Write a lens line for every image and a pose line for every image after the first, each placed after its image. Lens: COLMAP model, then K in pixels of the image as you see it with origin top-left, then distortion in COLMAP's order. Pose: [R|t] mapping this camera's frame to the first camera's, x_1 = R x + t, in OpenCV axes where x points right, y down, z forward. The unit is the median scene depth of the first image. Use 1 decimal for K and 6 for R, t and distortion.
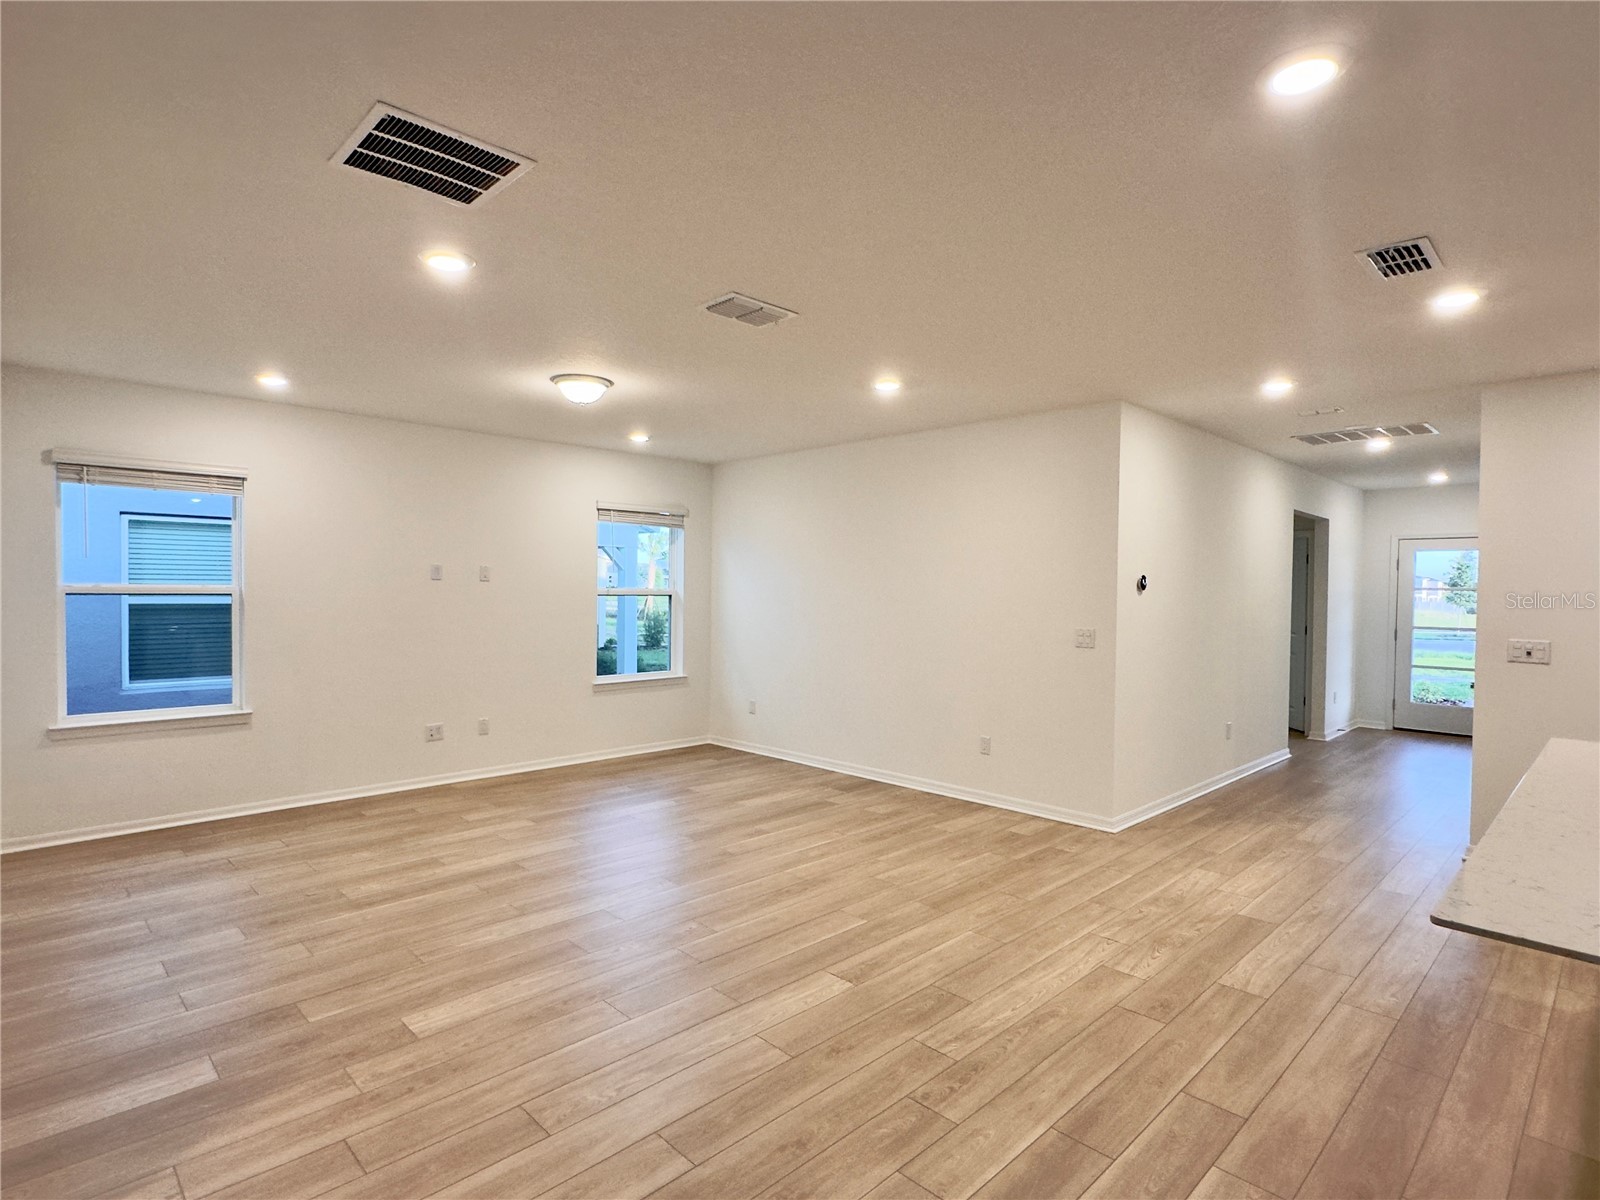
lens RADIAL K [[838.3, 0, 802.8], [0, 838.3, 600.6], [0, 0, 1]] dist [-0.004763, 0.002612]
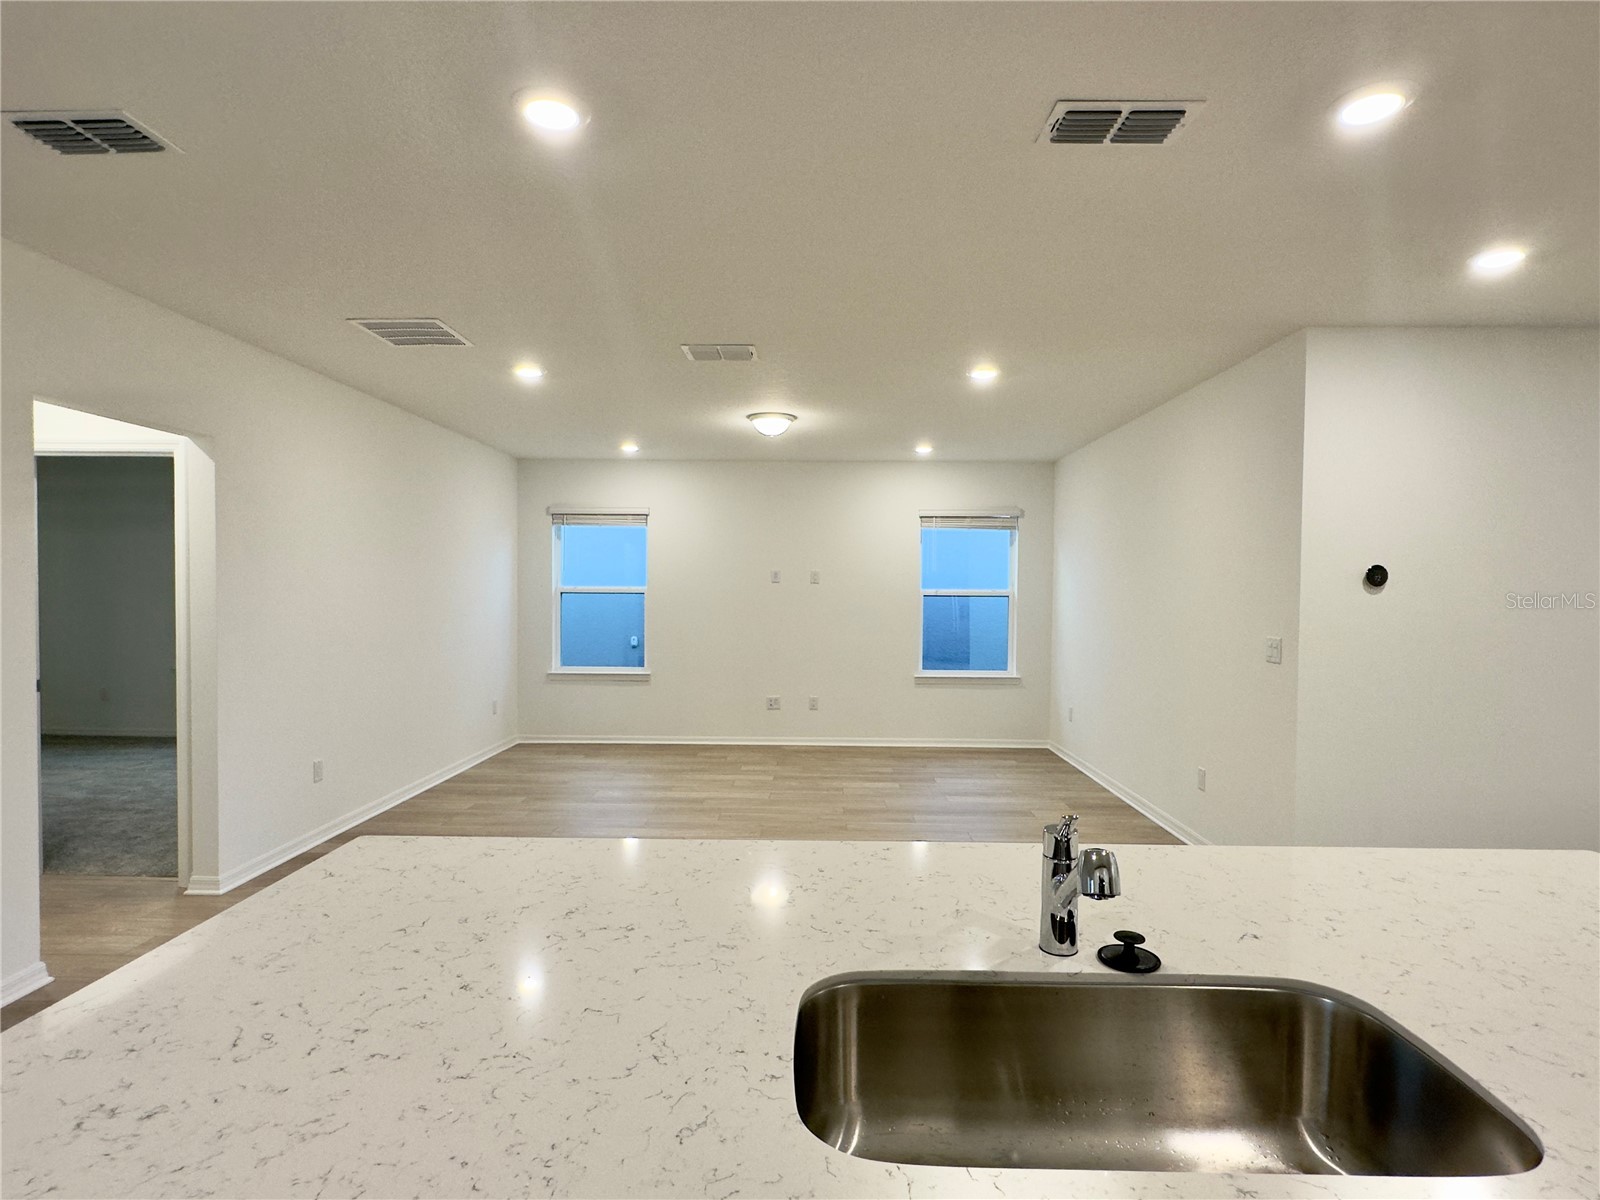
lens RADIAL K [[838.3, 0, 799.7], [0, 838.3, 605.1], [0, 0, 1]] dist [-0.004763, 0.002612]
pose [[0.697826, 0.010029, -0.716197, 0.654354], [-0.010484, 0.999938, 0.003788, 0.005471], [0.716191, 0.004865, 0.697888, 0.187180]]
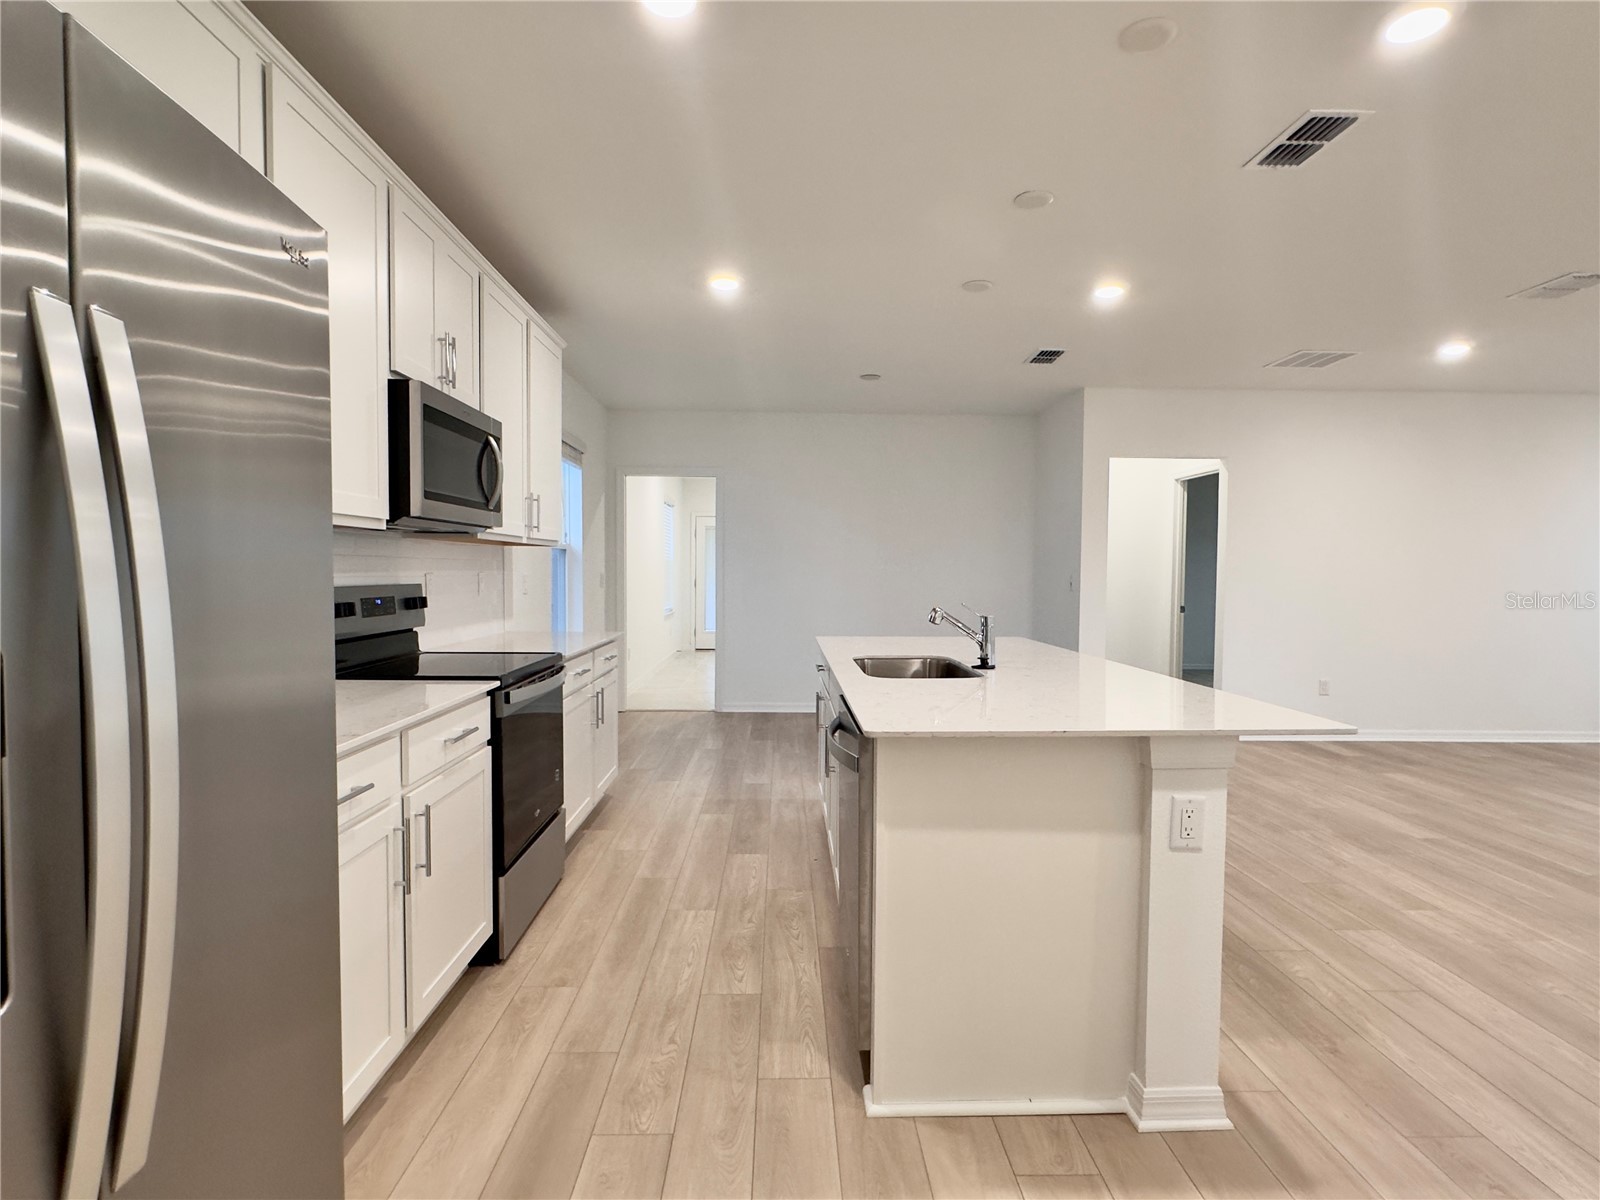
lens RADIAL K [[838.3, 0, 802.4], [0, 838.3, 610.4], [0, 0, 1]] dist [-0.004763, 0.002612]
pose [[-0.682255, 0.019901, -0.730843, 1.103466], [-0.024023, 0.998480, 0.049614, 0.043847], [0.730719, 0.051406, -0.680740, 0.780801]]
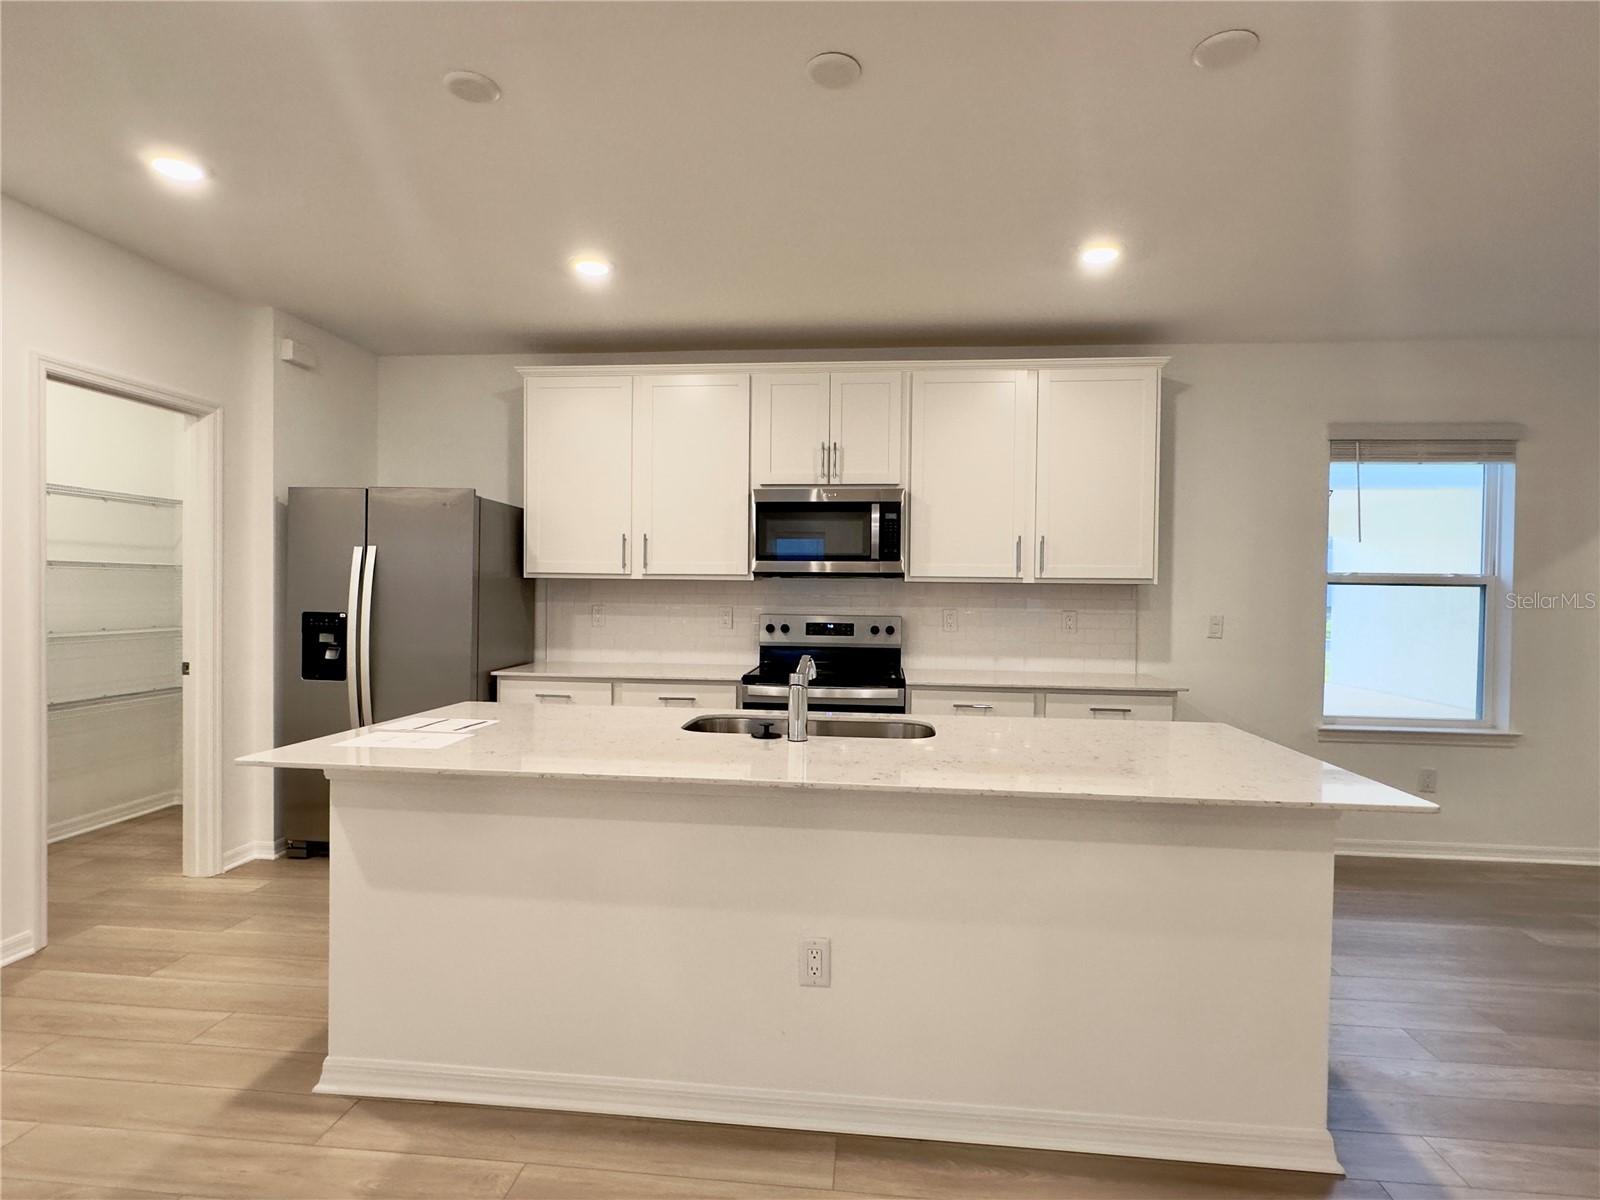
lens RADIAL K [[838.3, 0, 802.4], [0, 838.3, 598.2], [0, 0, 1]] dist [-0.004763, 0.002612]
pose [[-0.642644, -0.026512, 0.765706, 0.134415], [-0.009524, 0.999600, 0.026617, 0.019099], [-0.766105, 0.009813, -0.642640, 0.755629]]
